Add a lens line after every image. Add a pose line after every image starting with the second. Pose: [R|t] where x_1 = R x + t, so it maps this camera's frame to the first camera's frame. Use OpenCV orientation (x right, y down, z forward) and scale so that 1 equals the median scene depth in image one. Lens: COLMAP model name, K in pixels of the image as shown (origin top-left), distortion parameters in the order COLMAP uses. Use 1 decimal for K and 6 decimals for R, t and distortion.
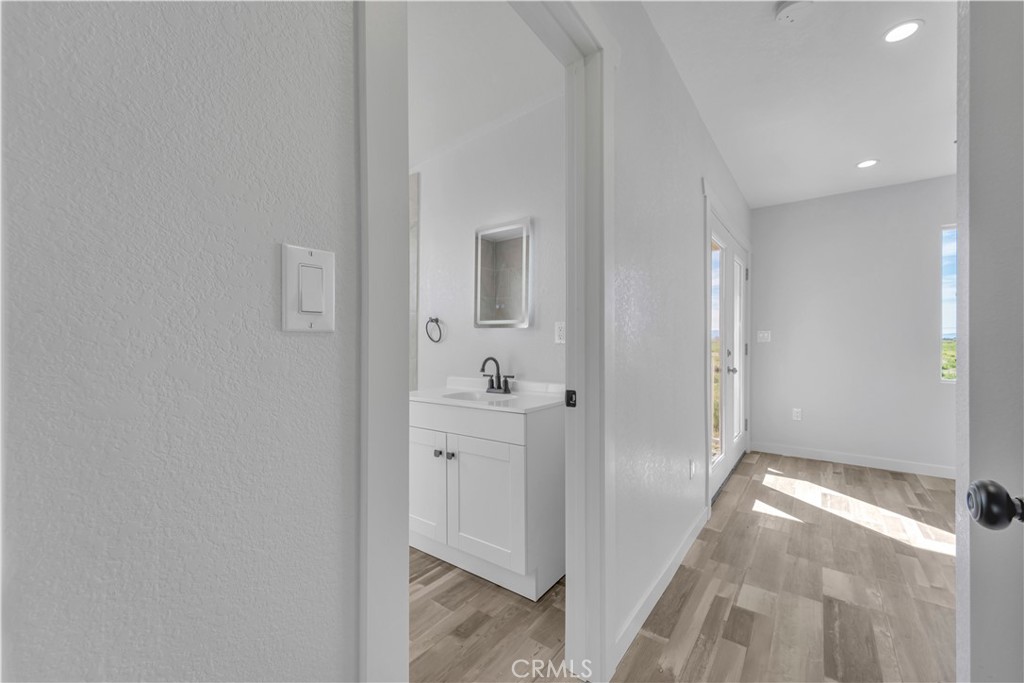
lens RADIAL K [[425.6, 0, 513.6], [0, 425.6, 344.1], [0, 0, 1]] dist [0.000235, 0.000025]
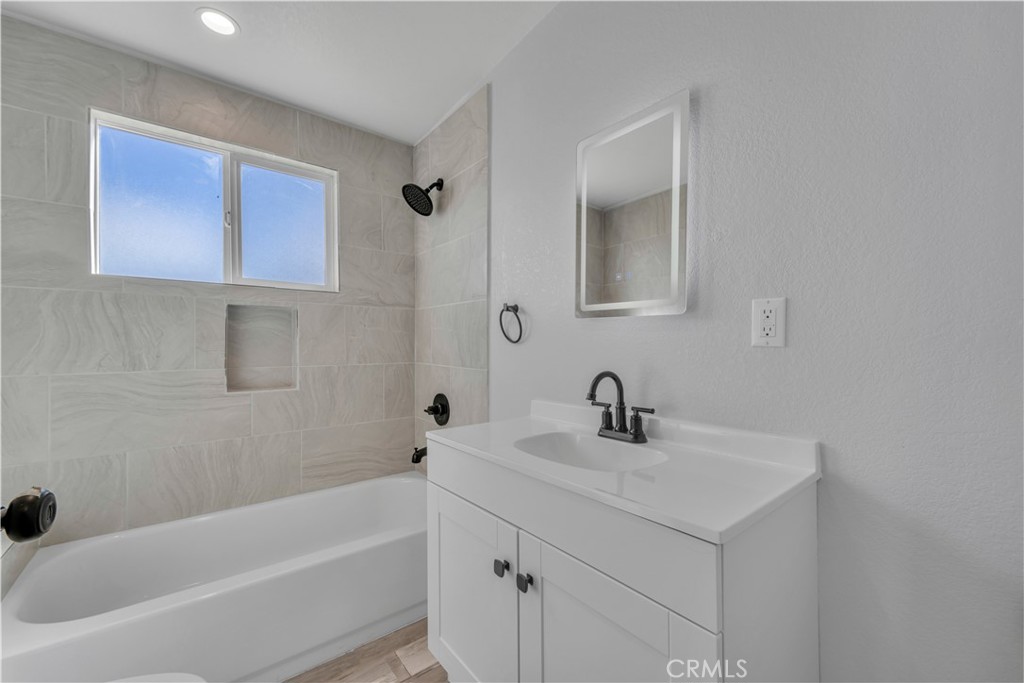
lens RADIAL K [[425.6, 0, 507.1], [0, 425.6, 345.9], [0, 0, 1]] dist [0.000235, 0.000025]
pose [[0.968192, 0.000388, -0.250208, -0.041156], [0.000310, 0.999996, 0.002749, -0.002321], [0.250208, -0.002740, 0.968188, 0.452547]]
